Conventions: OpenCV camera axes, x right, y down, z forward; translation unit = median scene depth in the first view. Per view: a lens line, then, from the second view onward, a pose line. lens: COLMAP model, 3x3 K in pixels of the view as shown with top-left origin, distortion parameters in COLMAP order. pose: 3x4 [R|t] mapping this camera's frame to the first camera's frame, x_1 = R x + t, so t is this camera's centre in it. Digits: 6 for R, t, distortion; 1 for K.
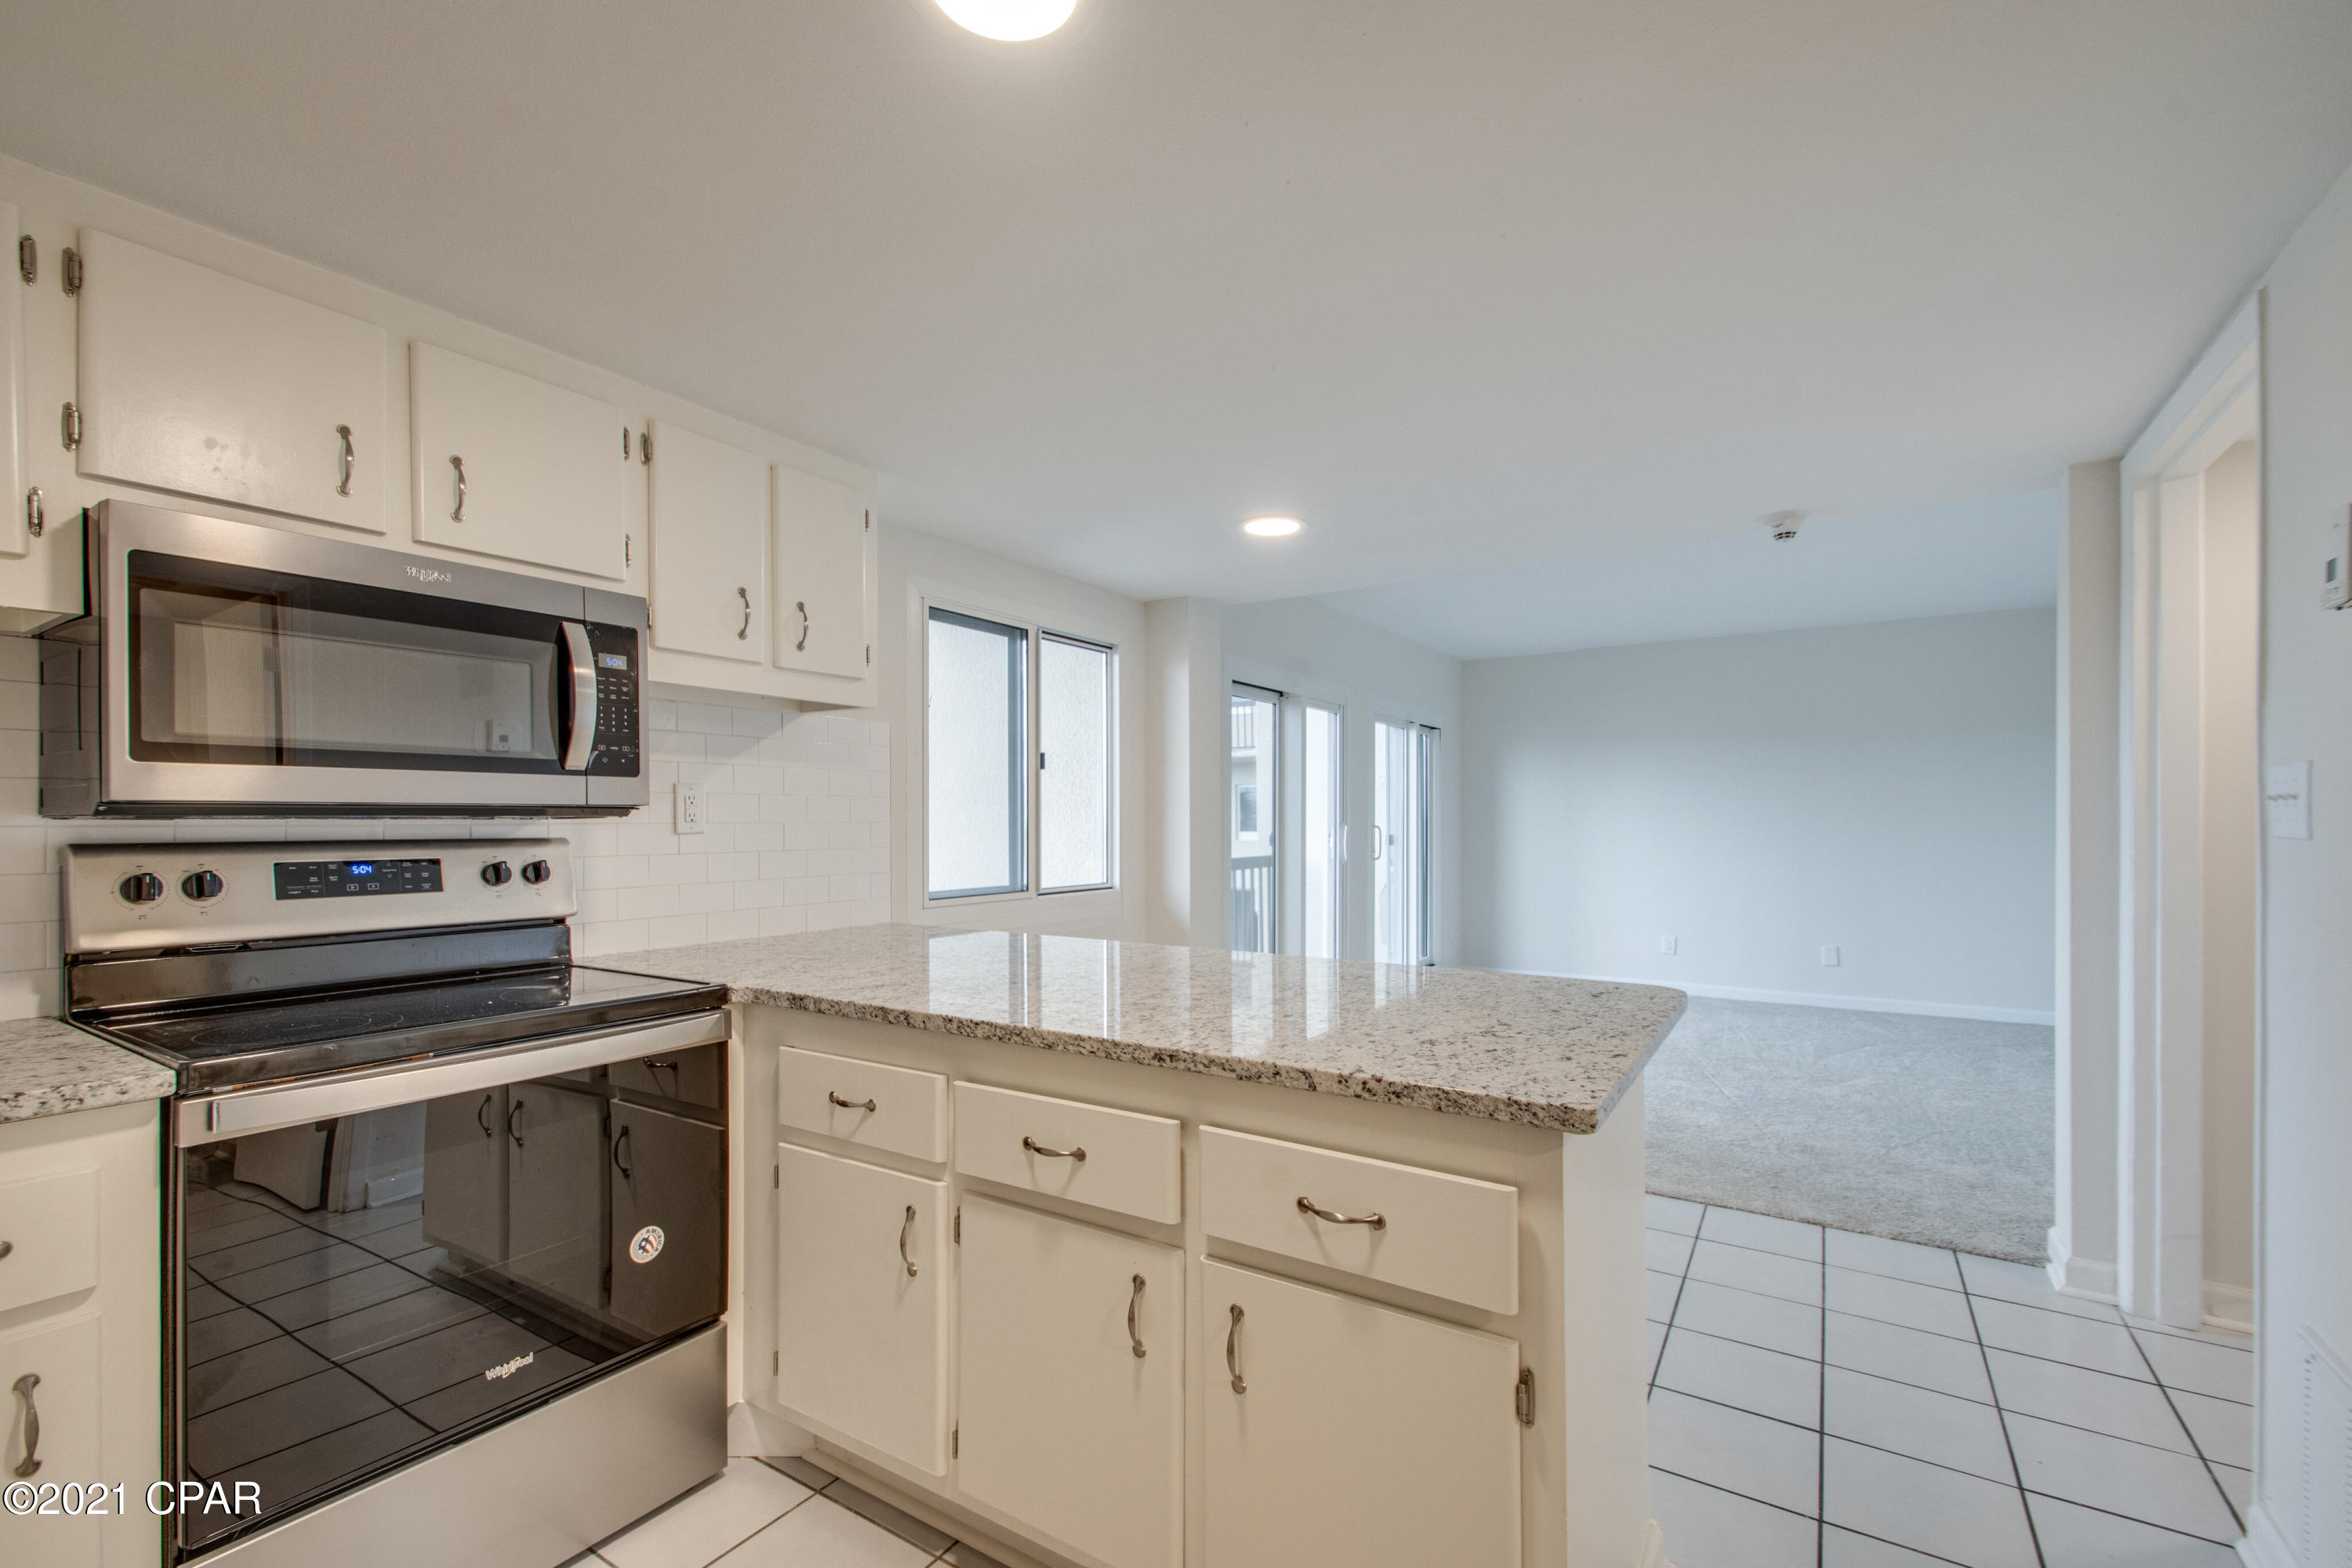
lens RADIAL K [[1020.2, 0, 1147.7], [0, 1020.2, 817.1], [0, 0, 1]] dist [0.015398, -0.003229]
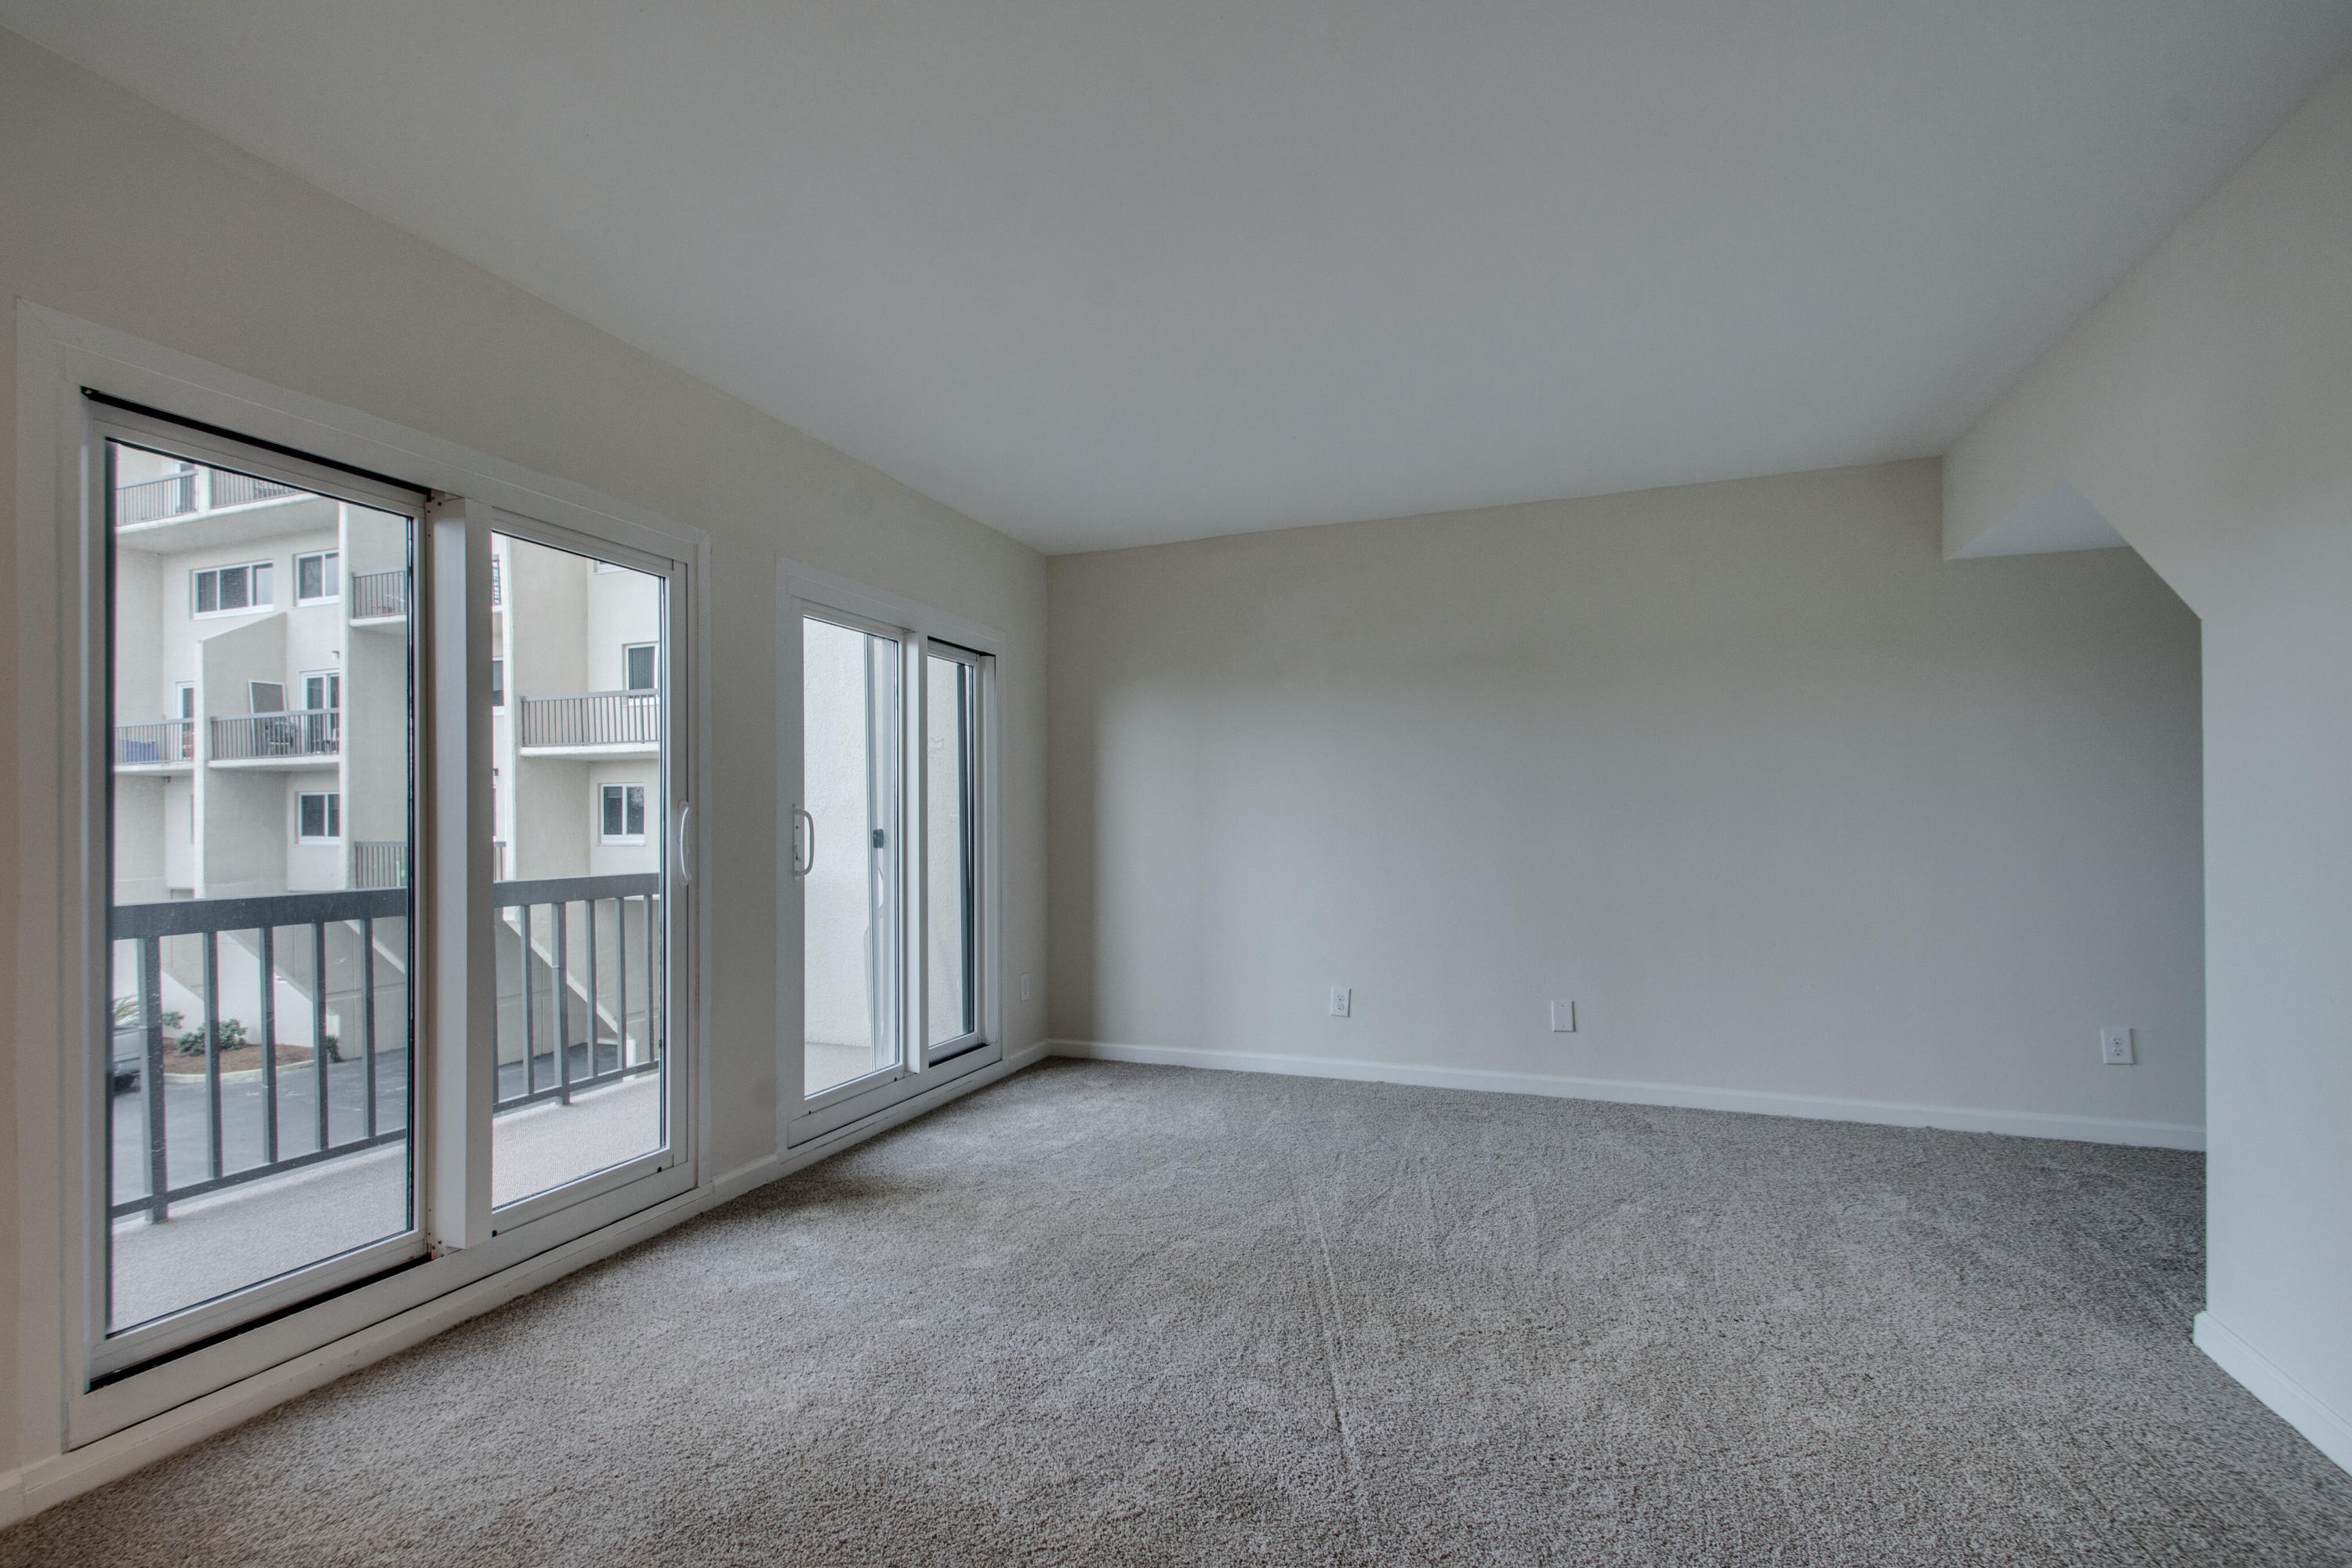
lens RADIAL K [[1072.9, 0, 1155.3], [0, 1072.9, 821.5], [0, 0, 1]] dist [0.026884, -0.014807]
pose [[0.974905, -0.001738, 0.222614, 0.889377], [0.001612, 0.999998, 0.000748, 0.044008], [-0.222615, -0.000370, 0.974906, 1.337272]]
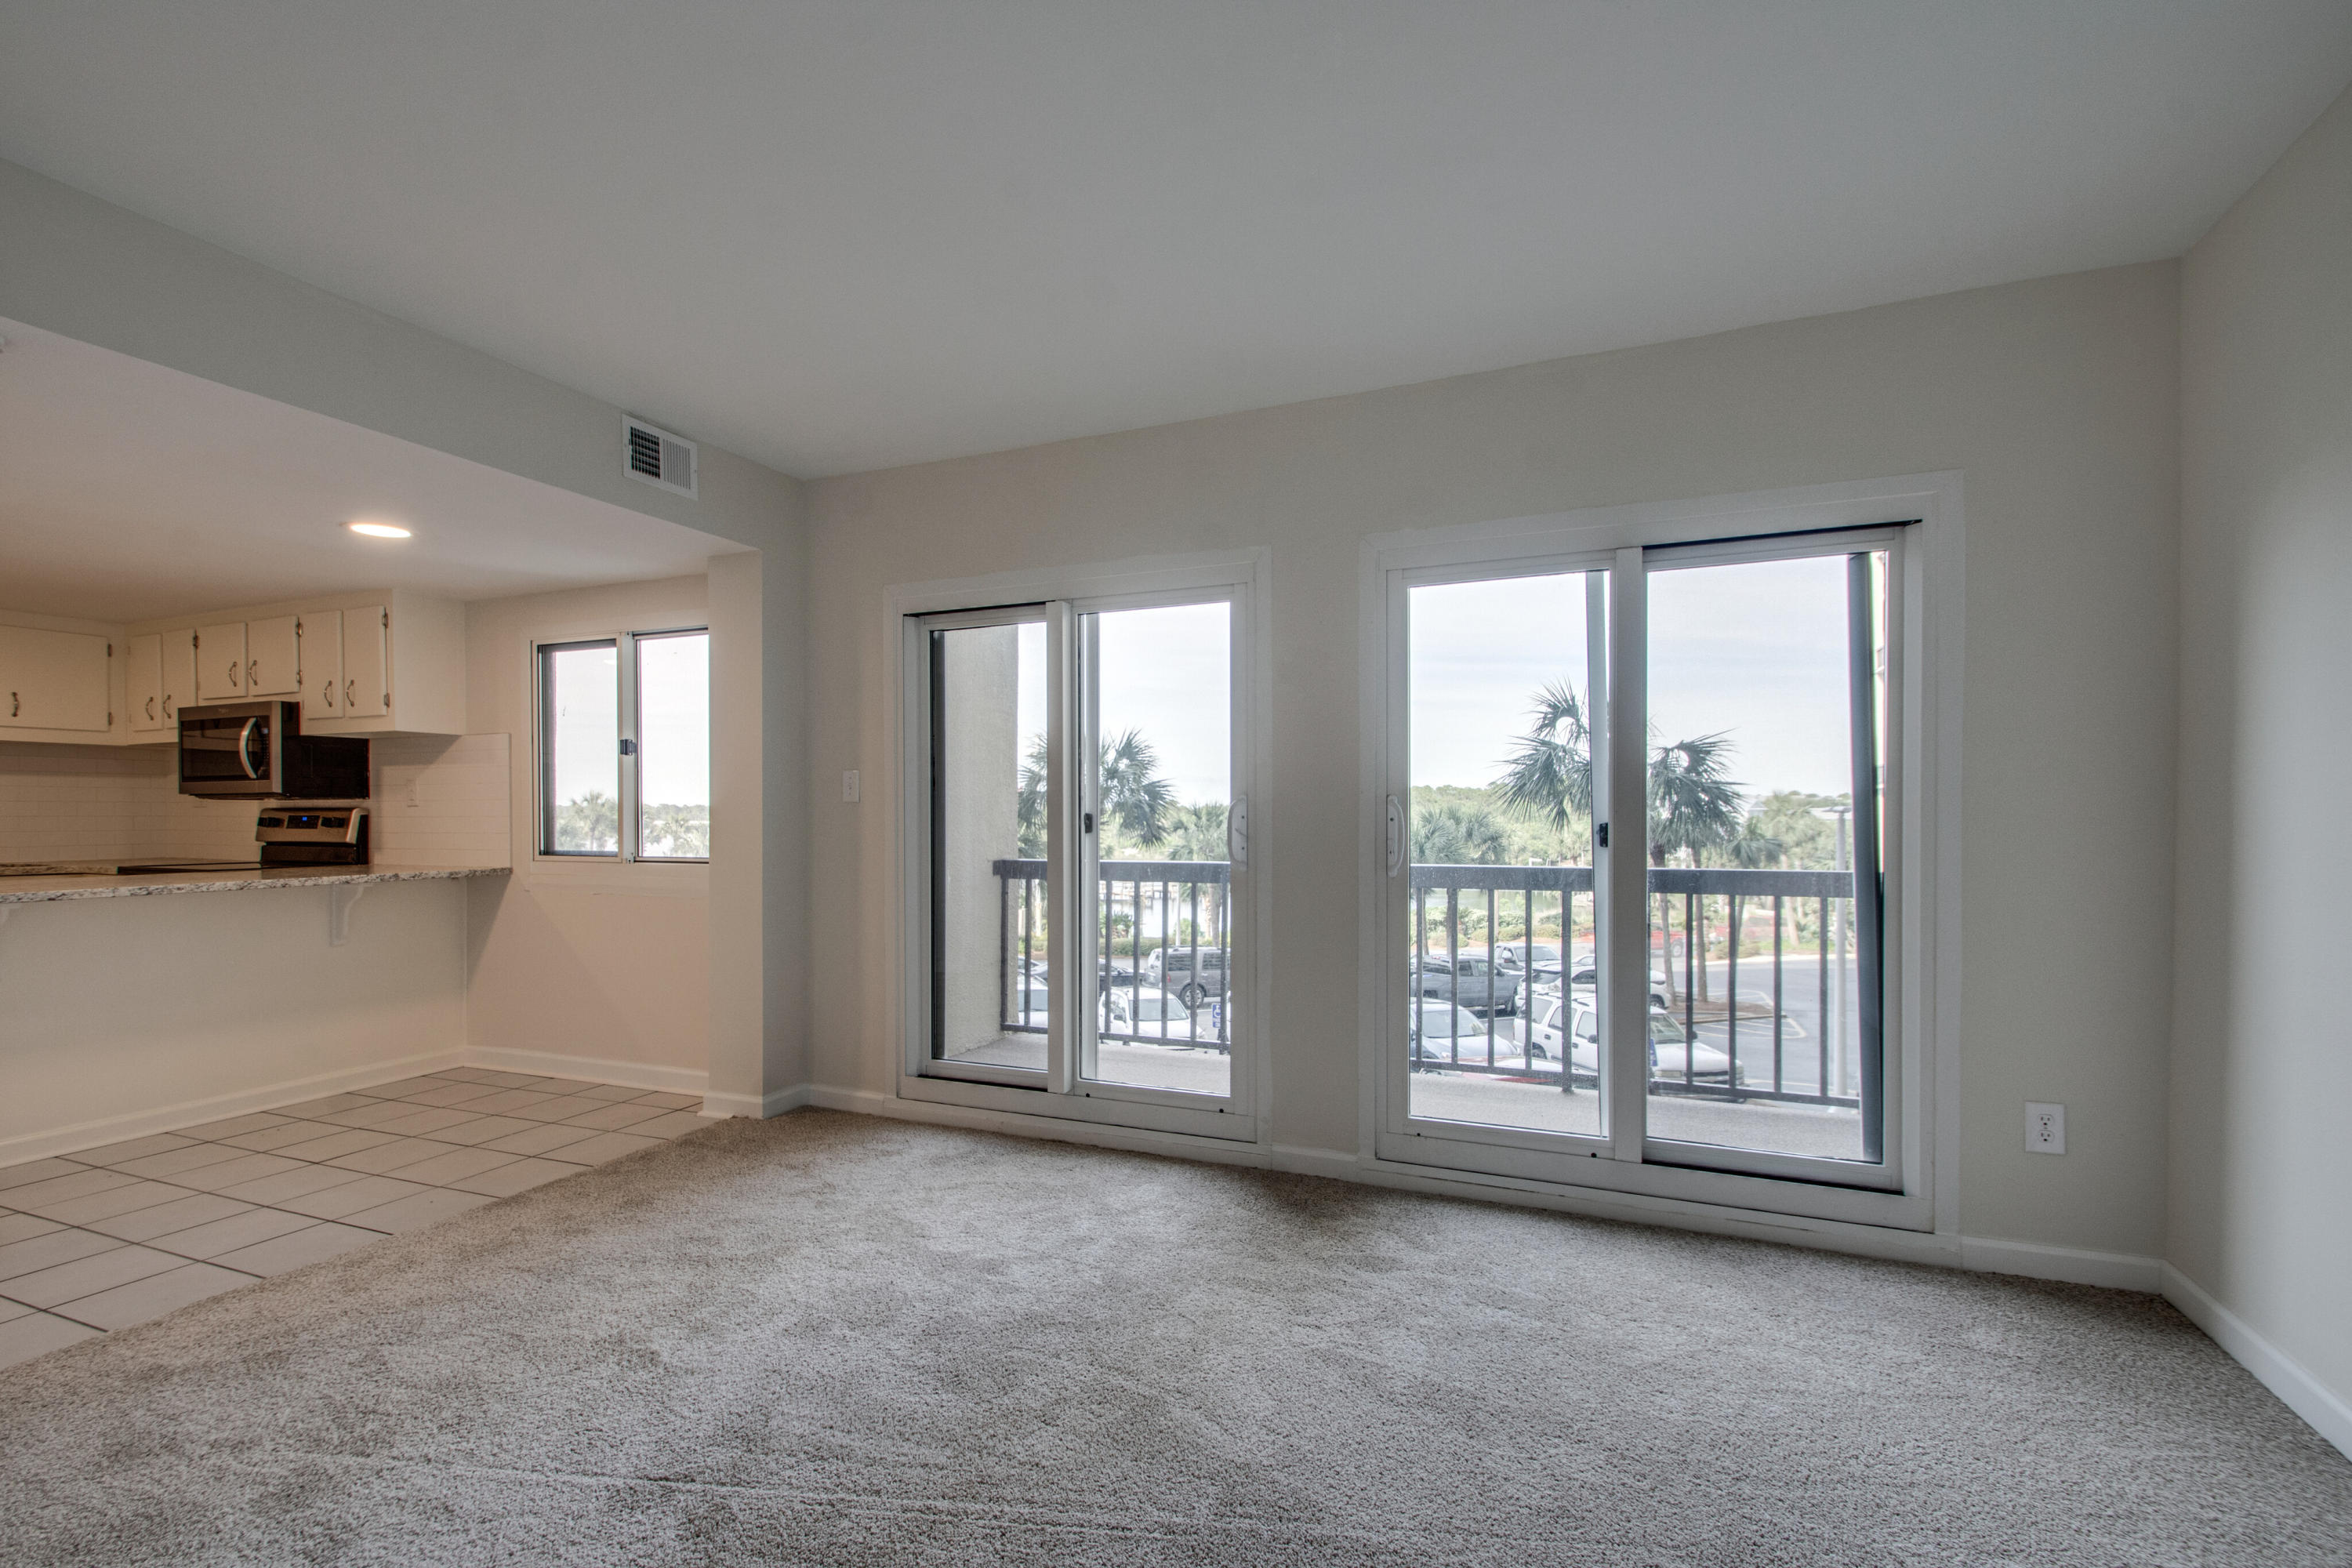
lens RADIAL K [[1072.9, 0, 1144.0], [0, 1072.9, 827.3], [0, 0, 1]] dist [0.026884, -0.014807]
pose [[0.176355, 0.013646, -0.984232, 2.263074], [0.004294, 0.999884, 0.014632, 0.040132], [0.984317, -0.006806, 0.176276, 2.536527]]
